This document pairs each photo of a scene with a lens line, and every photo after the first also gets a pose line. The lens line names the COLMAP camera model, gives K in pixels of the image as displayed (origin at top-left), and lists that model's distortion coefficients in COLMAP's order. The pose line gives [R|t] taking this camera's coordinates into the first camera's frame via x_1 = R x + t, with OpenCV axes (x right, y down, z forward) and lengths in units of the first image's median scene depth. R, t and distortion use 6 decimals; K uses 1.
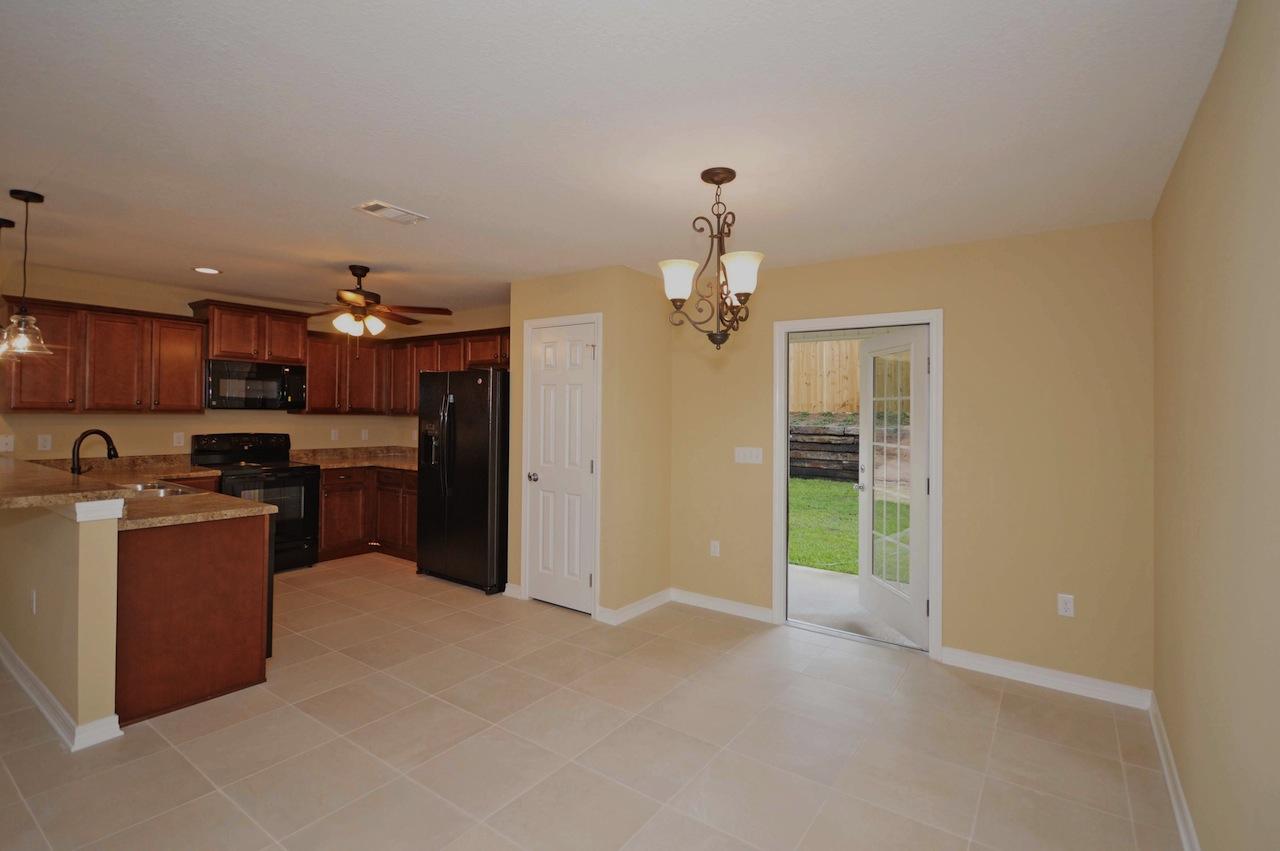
lens RADIAL K [[584.1, 0, 638.2], [0, 584.1, 398.8], [0, 0, 1]] dist [0.032870, -0.023593]
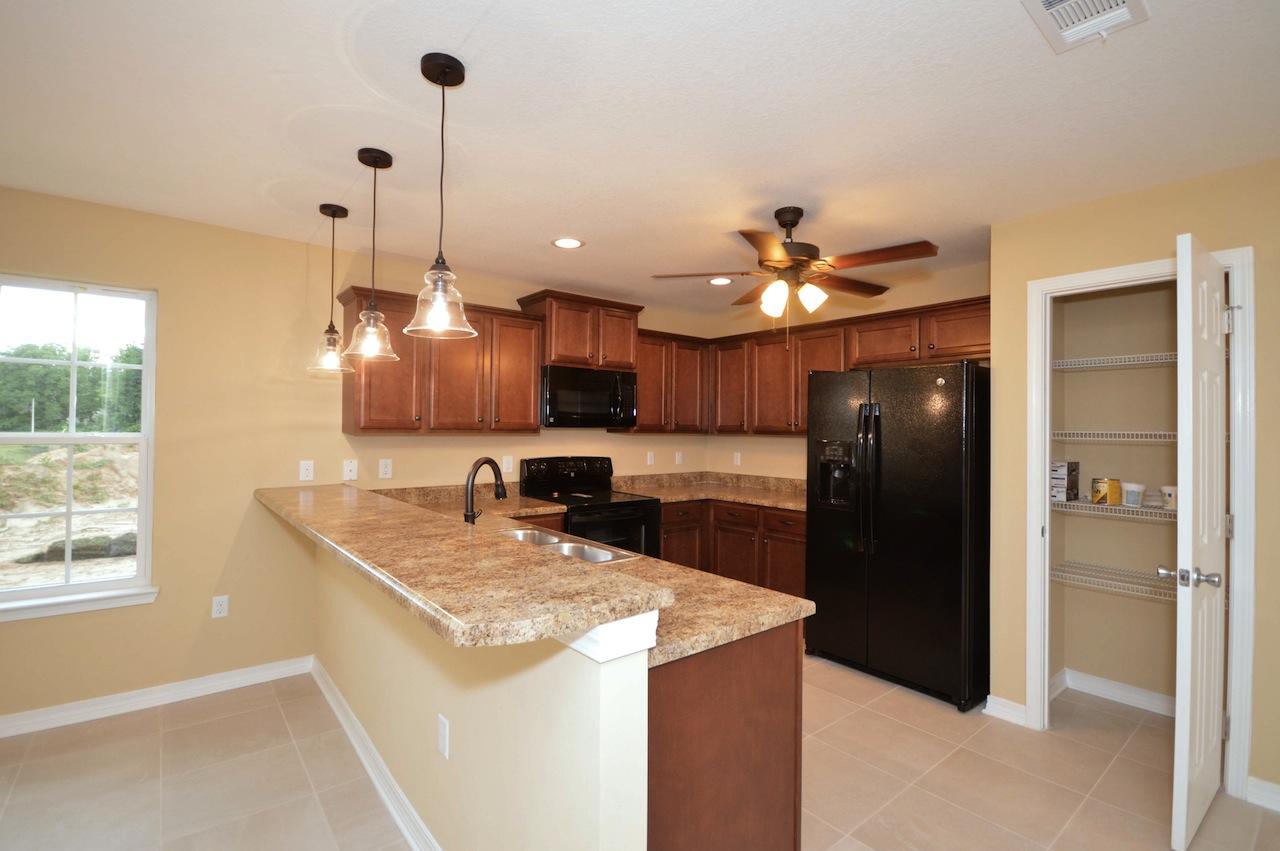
lens RADIAL K [[580.2, 0, 640.0], [0, 580.2, 425.5], [0, 0, 1]] dist [-0.021952, -0.000528]
pose [[0.963176, -0.006935, -0.268781, -0.391502], [0.011698, 0.999802, 0.016122, 0.003218], [0.268616, -0.018672, 0.963066, 0.274413]]
